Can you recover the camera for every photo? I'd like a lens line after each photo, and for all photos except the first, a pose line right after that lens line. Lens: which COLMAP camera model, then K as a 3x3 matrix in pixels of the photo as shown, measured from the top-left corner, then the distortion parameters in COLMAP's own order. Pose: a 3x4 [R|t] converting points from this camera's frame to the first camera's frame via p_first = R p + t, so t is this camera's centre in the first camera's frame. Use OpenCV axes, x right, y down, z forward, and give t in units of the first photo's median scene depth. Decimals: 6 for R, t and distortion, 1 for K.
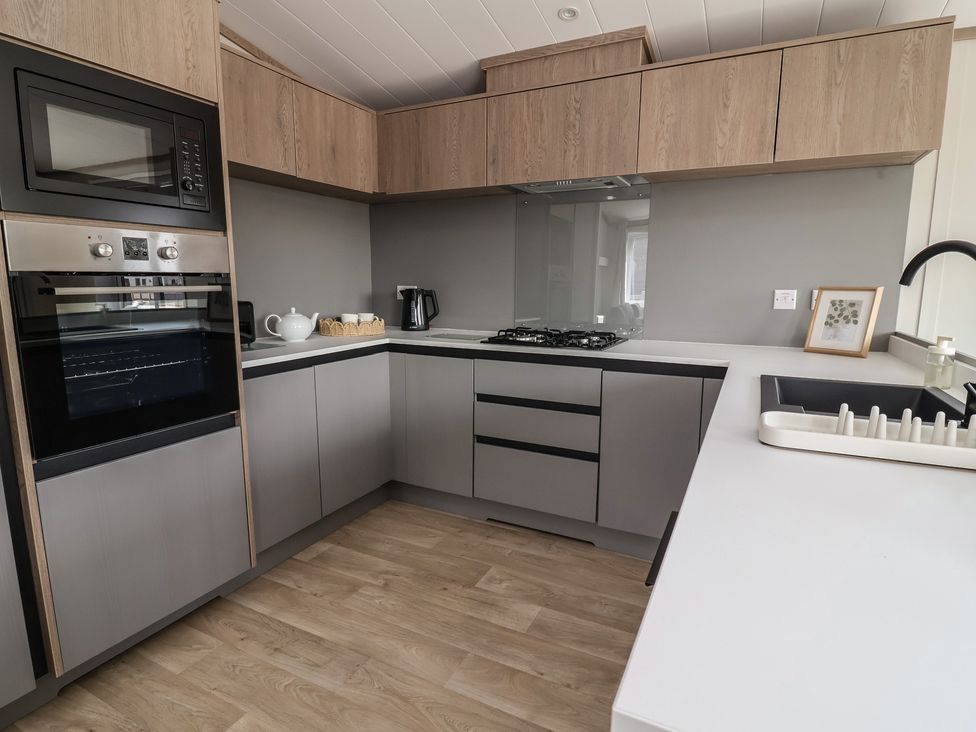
lens RADIAL K [[527.1, 0, 488.0], [0, 527.1, 365.4], [0, 0, 1]] dist [-0.004192, -0.005510]
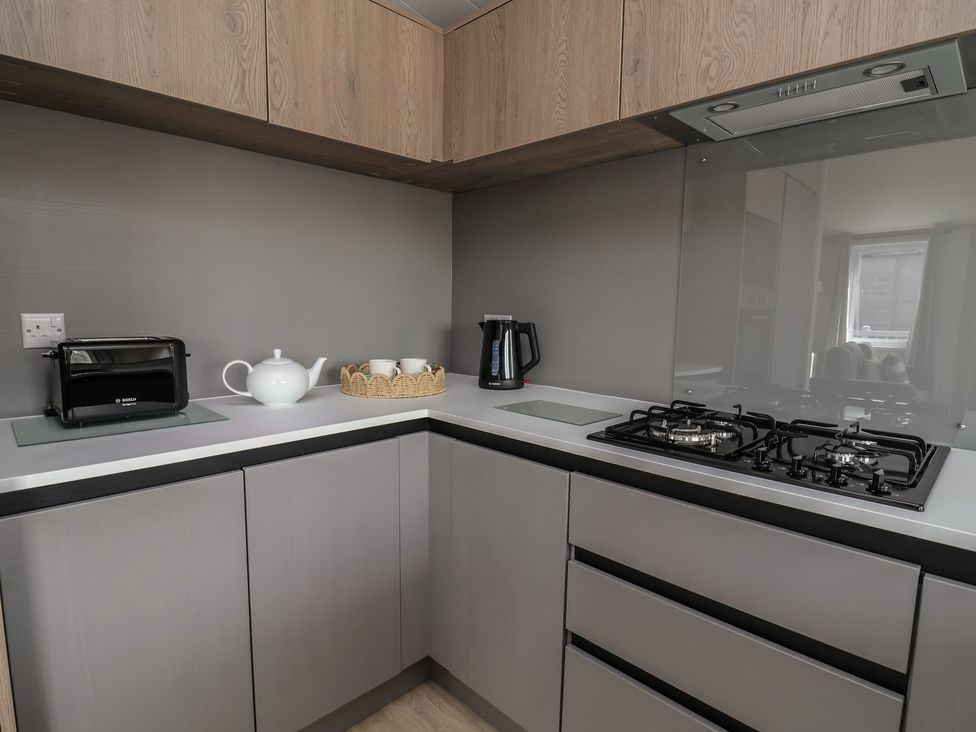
lens RADIAL K [[527.1, 0, 484.6], [0, 527.1, 365.6], [0, 0, 1]] dist [-0.004192, -0.005510]
pose [[0.949234, 0.042331, -0.311709, 0.039259], [-0.058373, 0.997398, -0.042310, -0.074968], [0.309106, 0.058358, 0.949235, 0.476268]]
